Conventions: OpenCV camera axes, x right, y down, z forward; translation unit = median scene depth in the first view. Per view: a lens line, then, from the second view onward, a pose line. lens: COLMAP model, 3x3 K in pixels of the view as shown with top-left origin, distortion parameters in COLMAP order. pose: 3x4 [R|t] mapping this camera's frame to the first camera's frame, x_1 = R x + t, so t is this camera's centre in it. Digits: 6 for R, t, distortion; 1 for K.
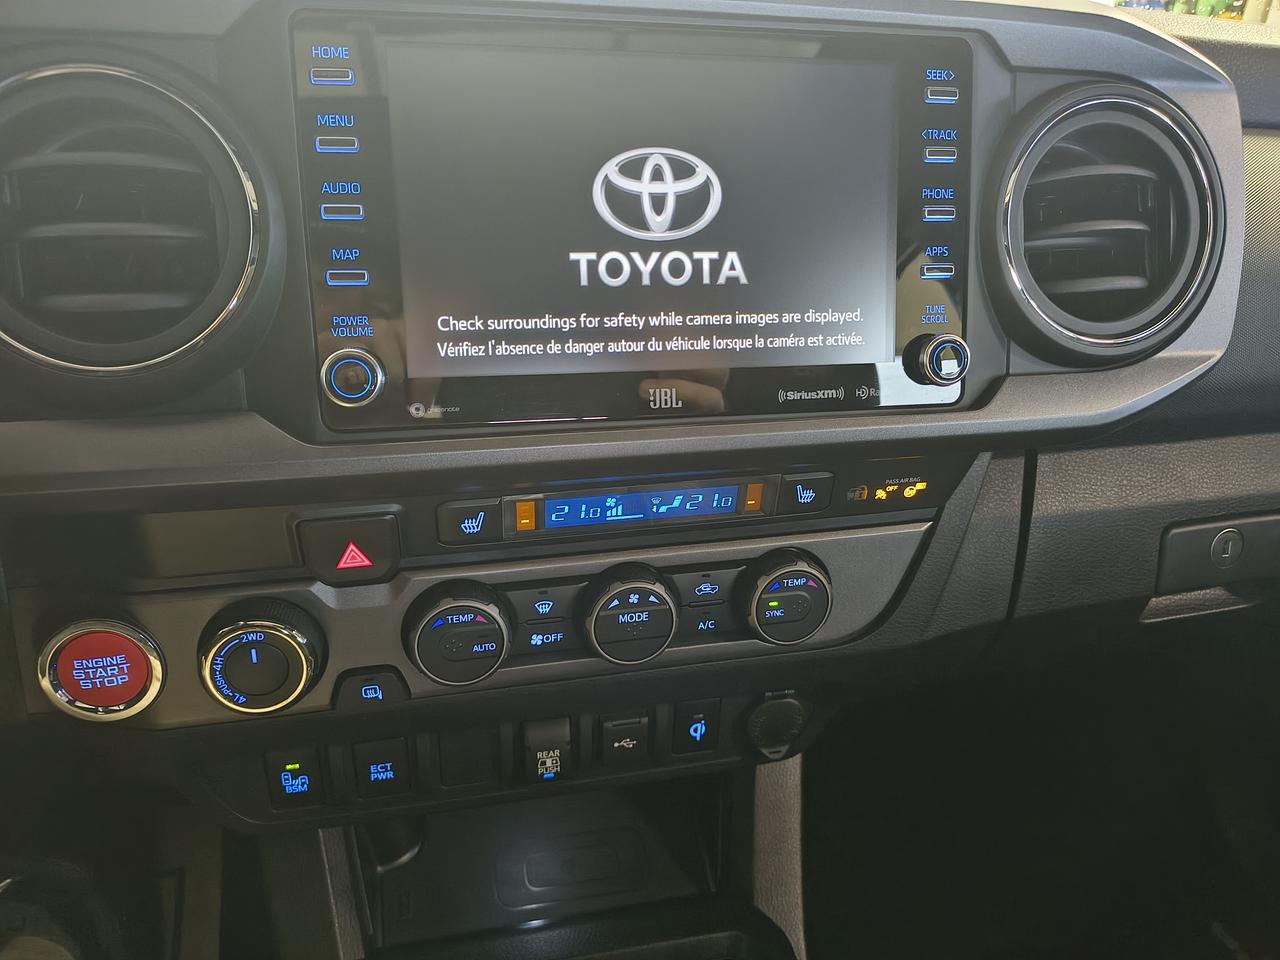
lens RADIAL K [[910.6, 0, 640.0], [0, 910.6, 480.0], [0, 0, 1]] dist [0.066183, -0.125768]
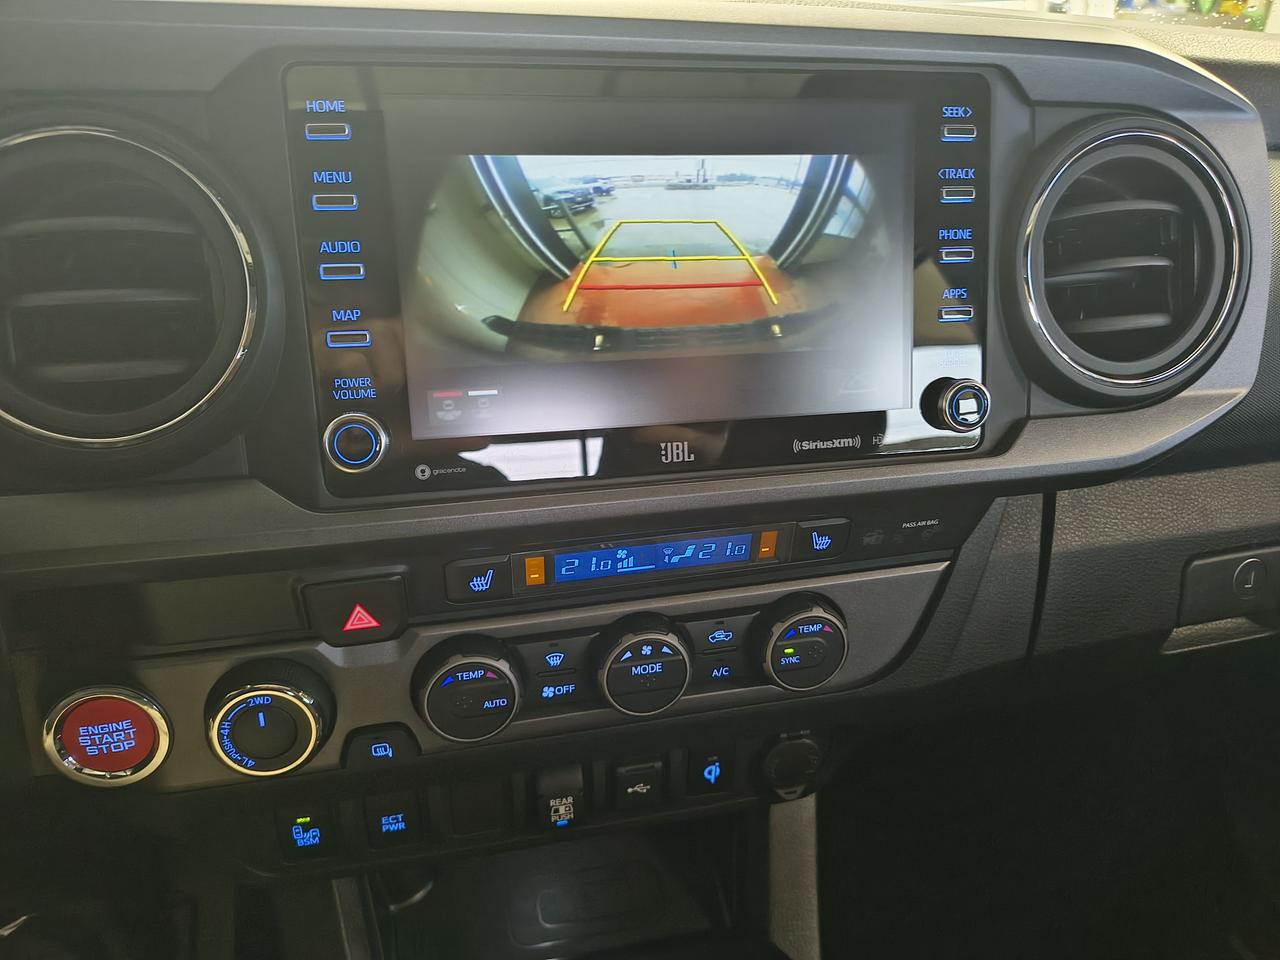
lens RADIAL K [[912.7, 0, 636.6], [0, 912.7, 497.0], [0, 0, 1]] dist [0.059630, -0.116837]
pose [[0.999849, -0.016146, -0.006408, -0.008673], [0.016269, 0.999675, 0.019623, -0.053641], [0.006089, -0.019724, 0.999787, 0.022287]]
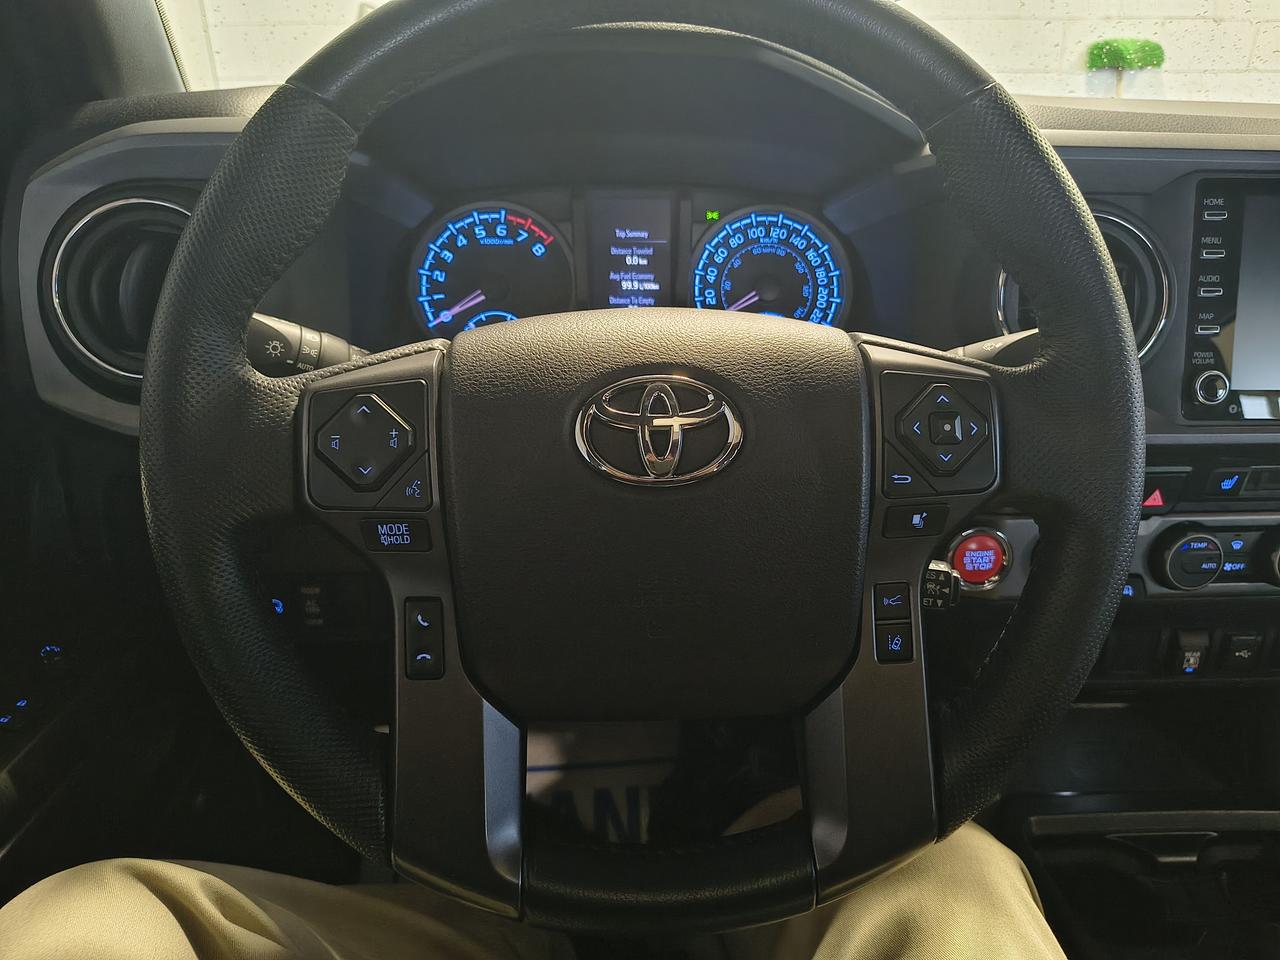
lens RADIAL K [[900.1, 0, 640.0], [0, 900.1, 480.0], [0, 0, 1]] dist [0.022956, -0.033800]
pose [[0.980867, 0.046137, -0.189136, -0.810892], [-0.052990, 0.998103, -0.031336, 0.133378], [0.187331, 0.040759, 0.981451, -0.669203]]
